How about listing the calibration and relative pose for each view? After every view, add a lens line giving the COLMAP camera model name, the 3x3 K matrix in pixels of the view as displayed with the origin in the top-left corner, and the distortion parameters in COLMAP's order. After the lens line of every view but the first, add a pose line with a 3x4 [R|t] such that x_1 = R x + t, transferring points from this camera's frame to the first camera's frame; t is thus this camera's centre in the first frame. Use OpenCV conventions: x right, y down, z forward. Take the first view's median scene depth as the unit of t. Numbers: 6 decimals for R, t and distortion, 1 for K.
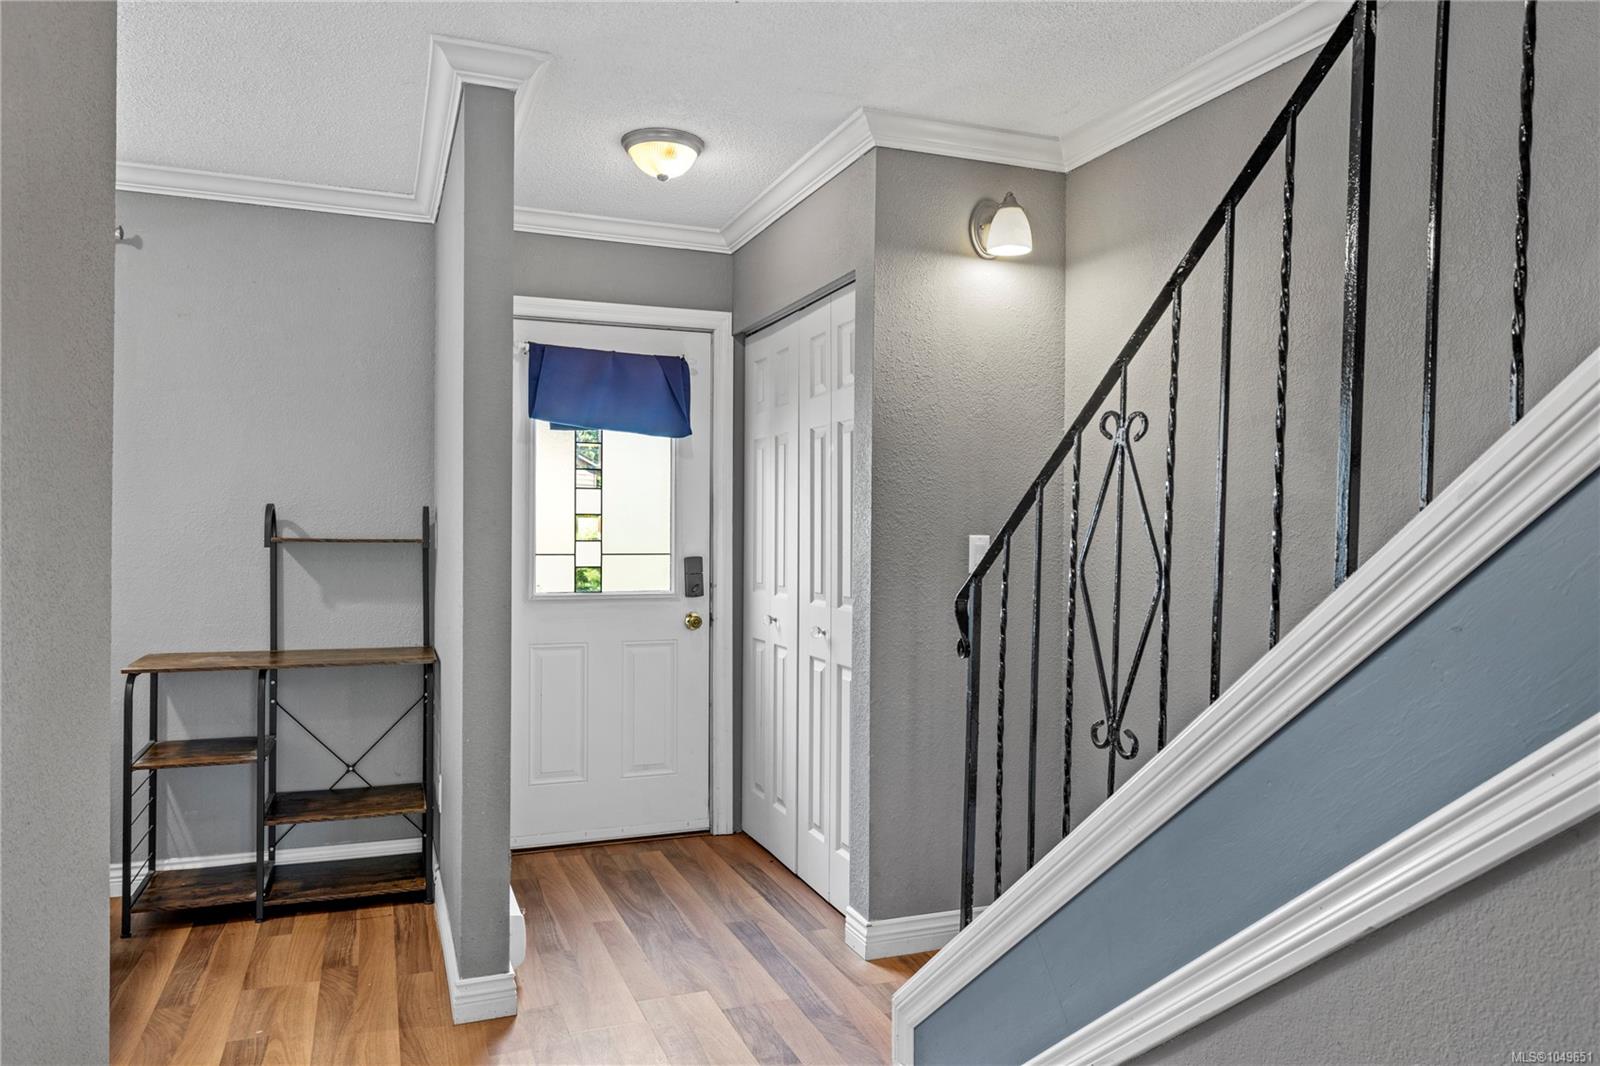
lens RADIAL K [[1063.4, 0, 800.0], [0, 1063.4, 533.0], [0, 0, 1]] dist [-0.003679, -0.001301]
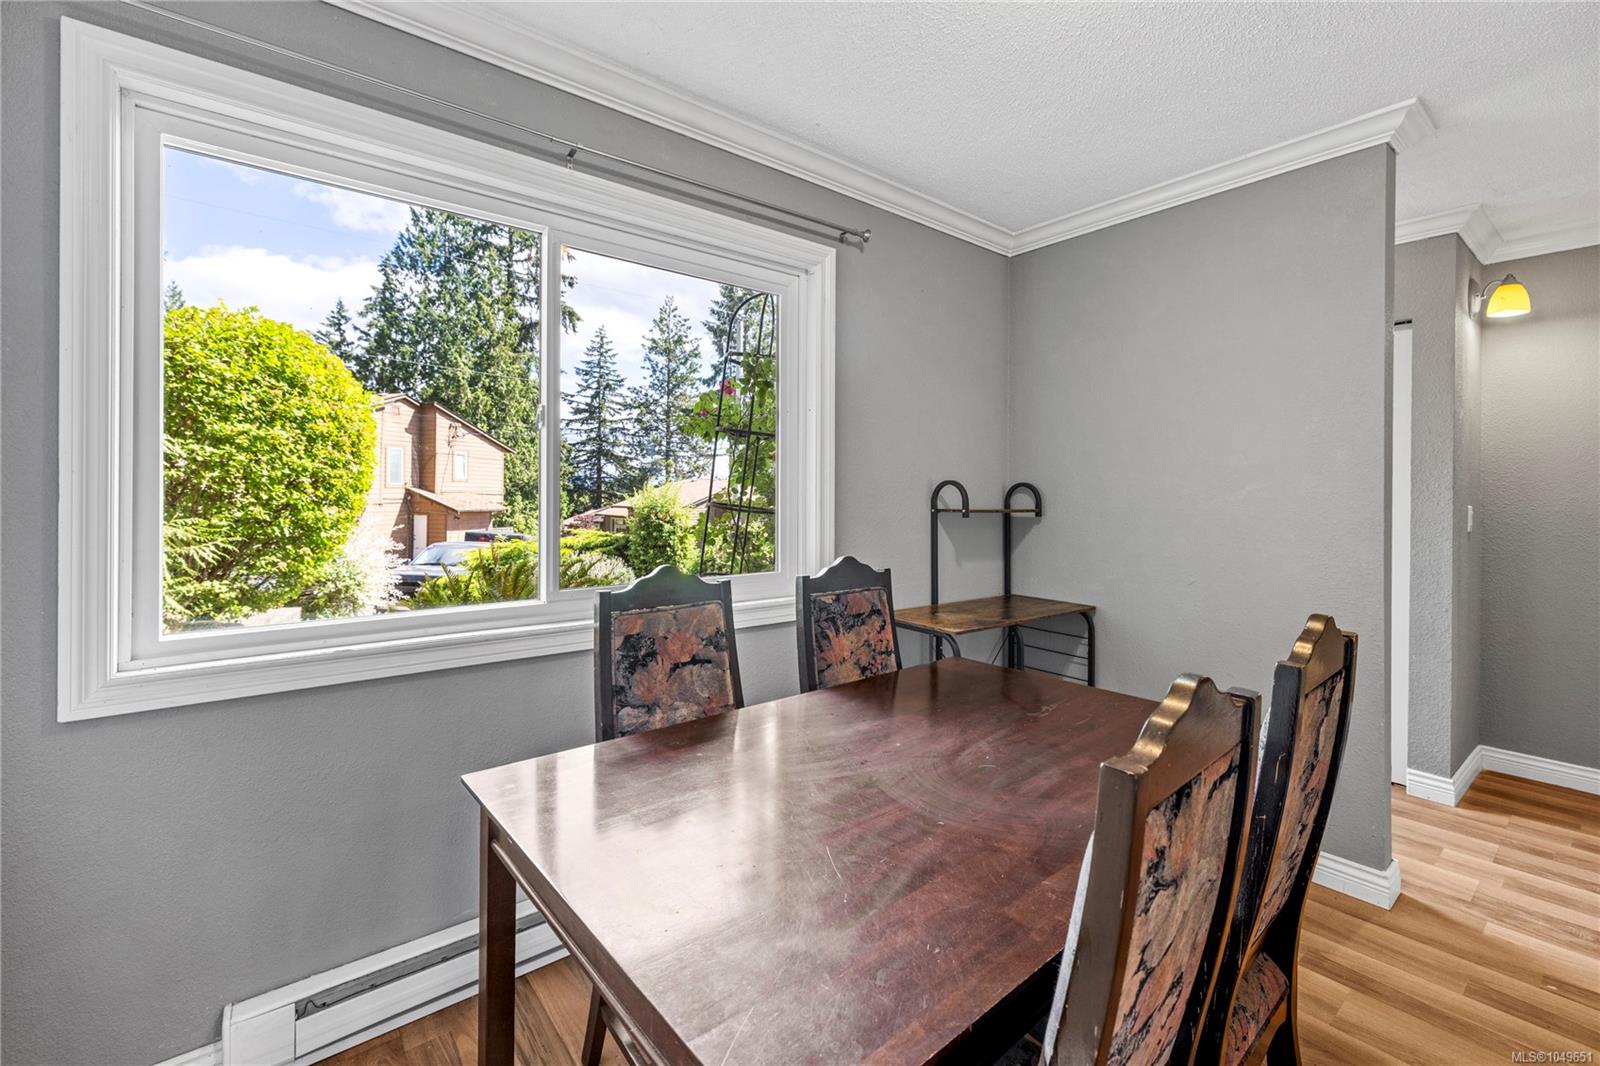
lens RADIAL K [[694.2, 0, 801.8], [0, 694.2, 492.6], [0, 0, 1]] dist [0.009850, 0.000005]
pose [[0.951705, 0.002611, 0.307003, -0.908360], [-0.002225, 0.999996, -0.001606, -0.012896], [-0.307006, 0.000845, 0.951707, 0.323123]]
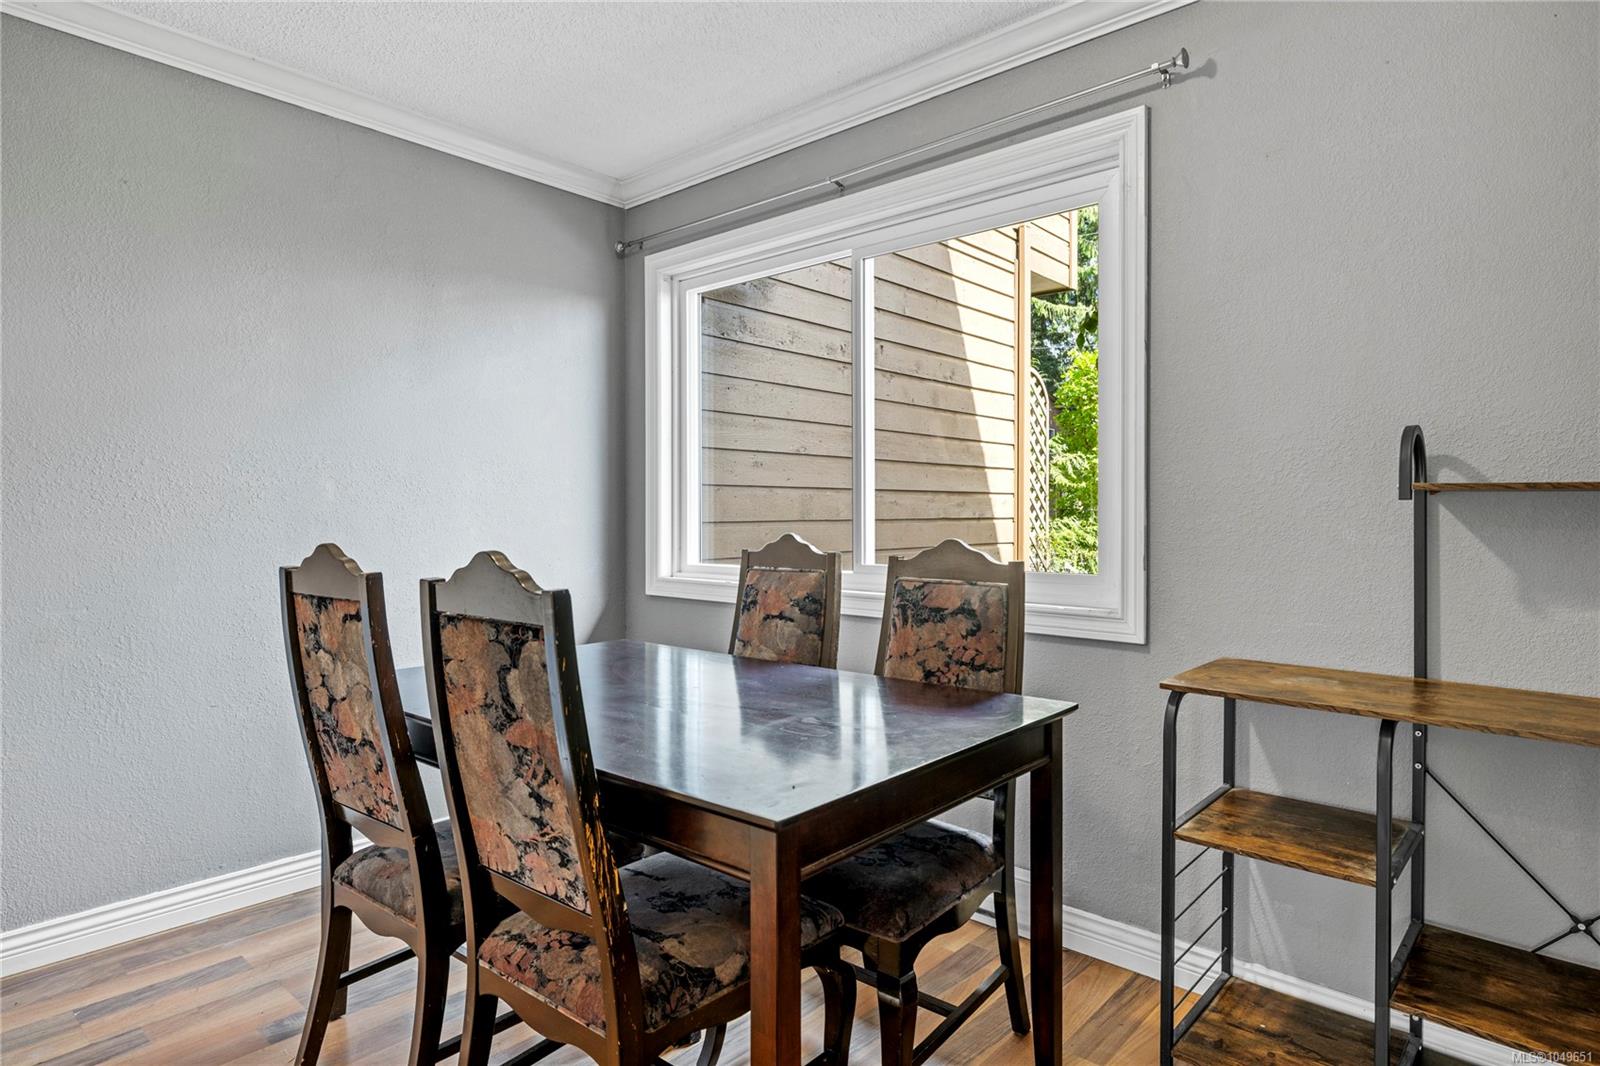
lens RADIAL K [[897.7, 0, 796.0], [0, 897.7, 518.4], [0, 0, 1]] dist [-0.000989, 0.000959]
pose [[0.447637, -0.000678, -0.894215, -0.214950], [-0.002667, 0.999994, -0.002093, 0.025145], [0.894211, 0.003322, 0.447633, 0.488195]]
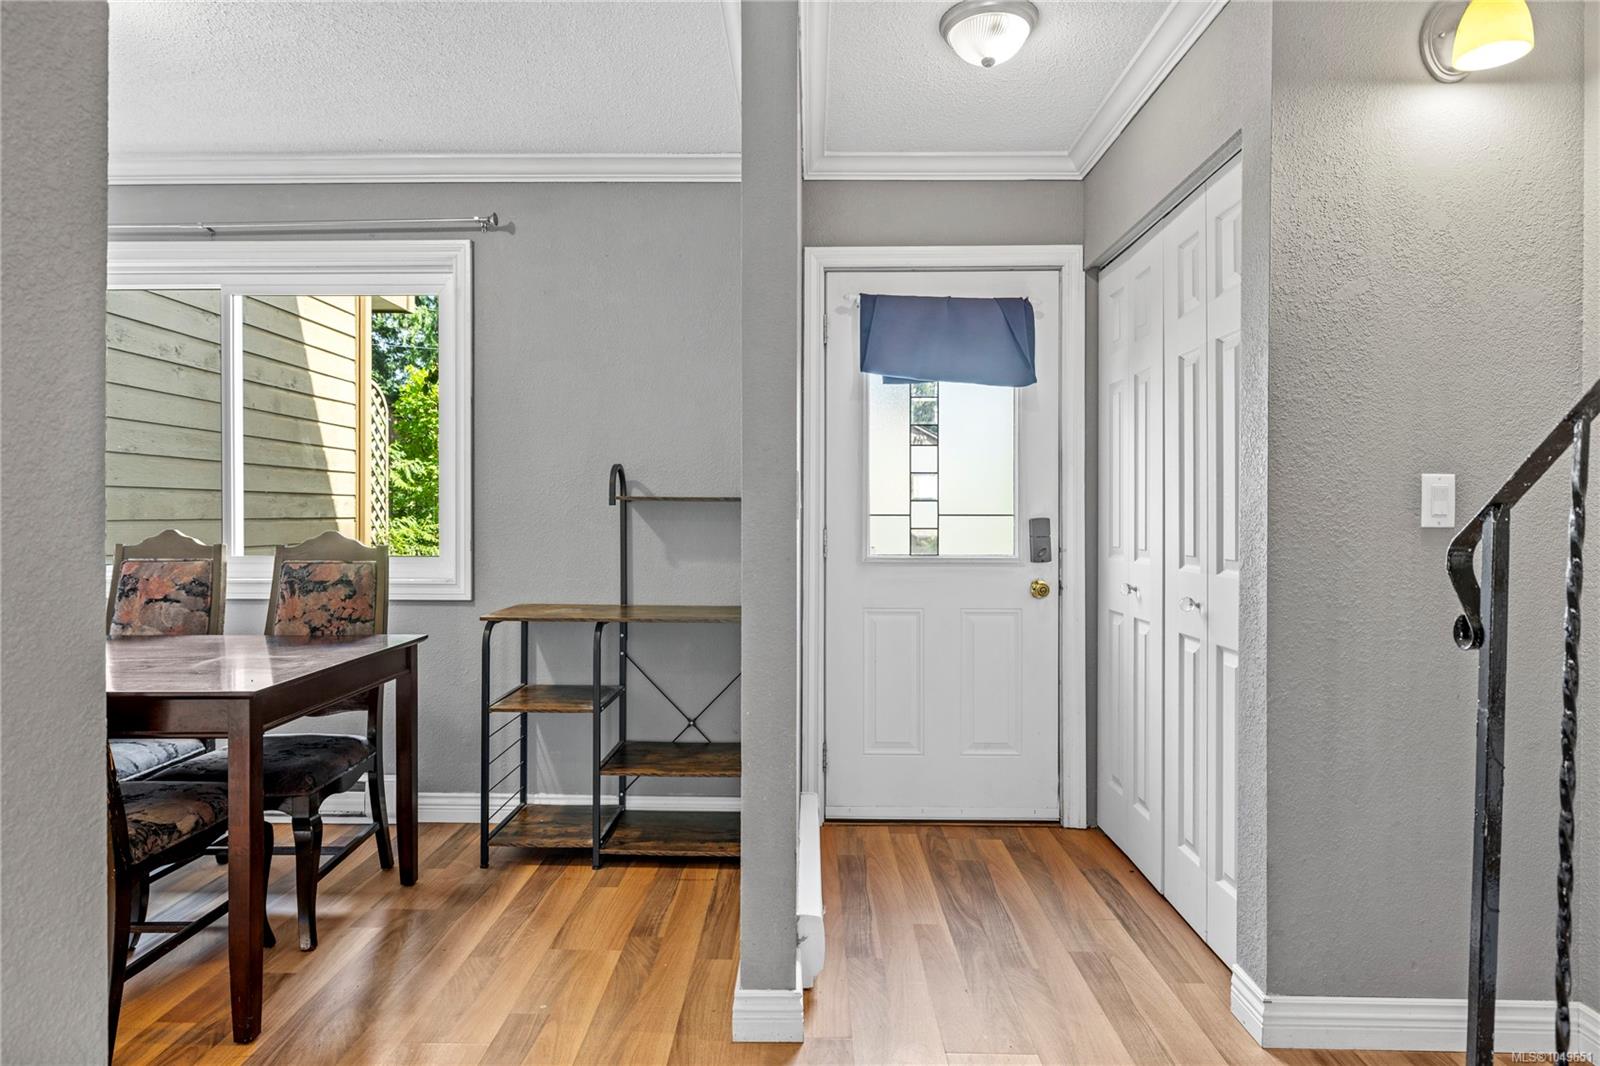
lens RADIAL K [[897.7, 0, 796.0], [0, 897.7, 518.4], [0, 0, 1]] dist [-0.000989, 0.000959]
pose [[0.922926, -0.003653, -0.384960, 0.003451], [0.002572, 0.999991, -0.003325, 0.029776], [0.384969, 0.002079, 0.922927, 0.256564]]
